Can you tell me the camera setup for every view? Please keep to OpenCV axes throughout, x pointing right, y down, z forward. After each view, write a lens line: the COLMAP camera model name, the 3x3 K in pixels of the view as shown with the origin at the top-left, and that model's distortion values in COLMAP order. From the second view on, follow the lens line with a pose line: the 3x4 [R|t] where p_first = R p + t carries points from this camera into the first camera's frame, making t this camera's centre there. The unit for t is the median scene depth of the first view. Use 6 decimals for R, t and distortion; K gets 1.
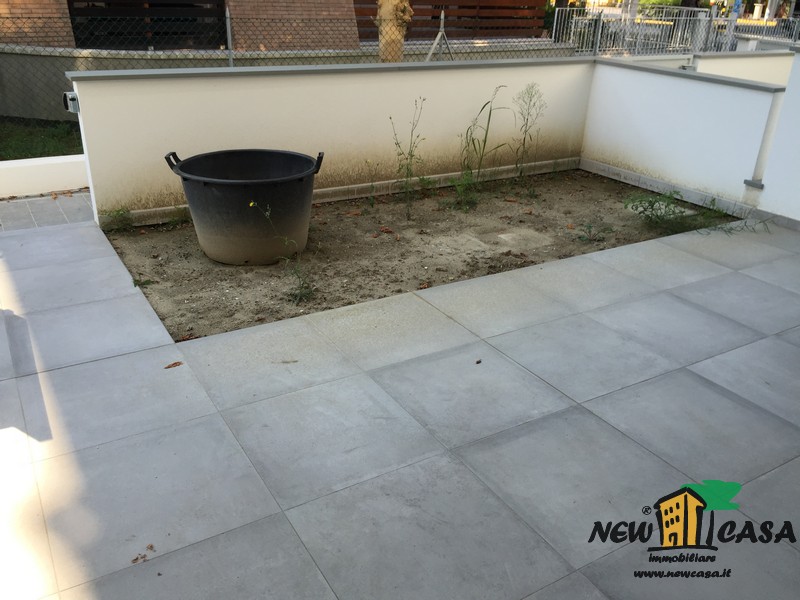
lens RADIAL K [[685.3, 0, 393.1], [0, 685.3, 298.9], [0, 0, 1]] dist [0.076348, -0.103901]
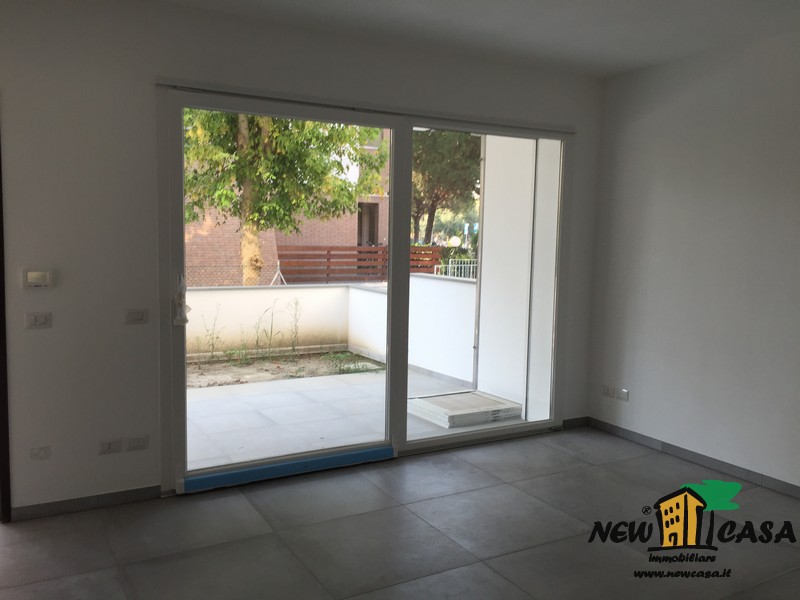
lens RADIAL K [[685.3, 0, 394.6], [0, 685.3, 299.1], [0, 0, 1]] dist [0.076348, -0.103901]
pose [[0.999700, -0.012837, -0.020876, 0.831217], [0.005038, 0.941290, -0.337561, 0.462481], [0.023983, 0.337354, 0.941072, -1.030740]]
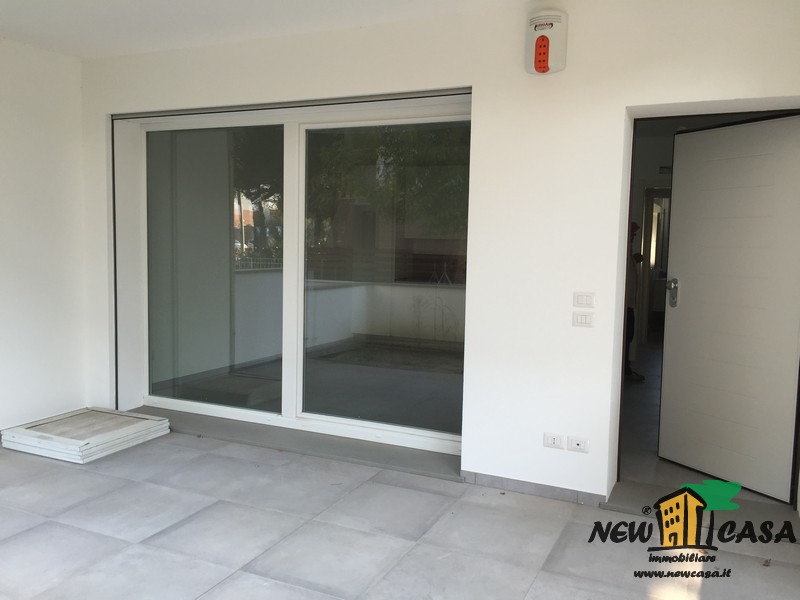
lens RADIAL K [[685.3, 0, 397.3], [0, 685.3, 299.7], [0, 0, 1]] dist [0.076348, -0.103901]
pose [[-0.557282, -0.111940, 0.822743, -0.666220], [0.317078, 0.887088, 0.335465, -0.470690], [-0.767397, 0.447823, -0.458864, 0.946577]]
